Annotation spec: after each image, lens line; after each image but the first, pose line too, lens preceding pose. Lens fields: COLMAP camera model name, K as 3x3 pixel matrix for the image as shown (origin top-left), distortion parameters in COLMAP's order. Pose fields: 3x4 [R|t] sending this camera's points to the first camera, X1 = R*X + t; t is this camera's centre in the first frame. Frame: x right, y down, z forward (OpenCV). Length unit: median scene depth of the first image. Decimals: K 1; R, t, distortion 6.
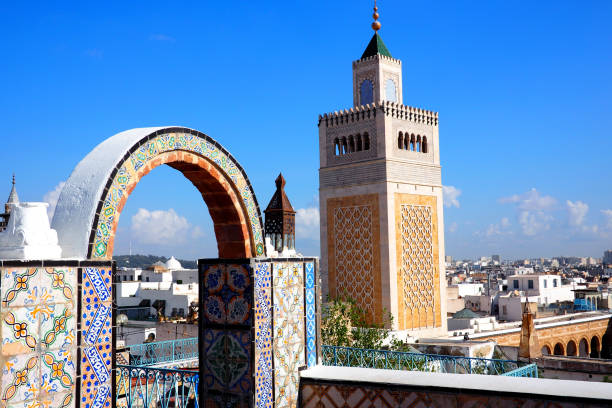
lens RADIAL K [[660.0, 0, 295.7], [0, 660.0, 202.5], [0, 0, 1]] dist [-0.013102, -0.019882]
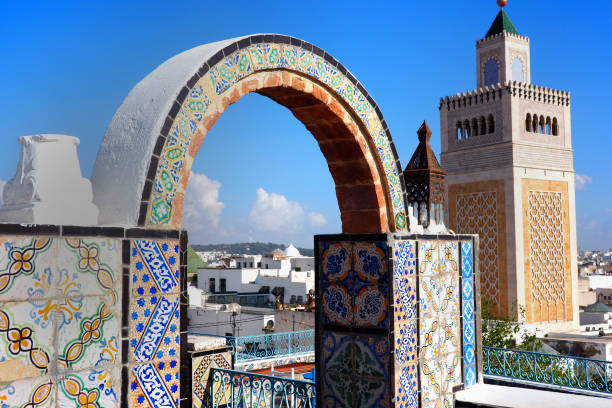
lens RADIAL K [[661.0, 0, 314.2], [0, 661.0, 204.5], [0, 0, 1]] dist [-0.000336, -0.007386]
pose [[0.988767, -0.001210, -0.149460, -0.040821], [0.004270, 0.999788, 0.020155, 0.039184], [0.149404, -0.020567, 0.988562, 0.294281]]
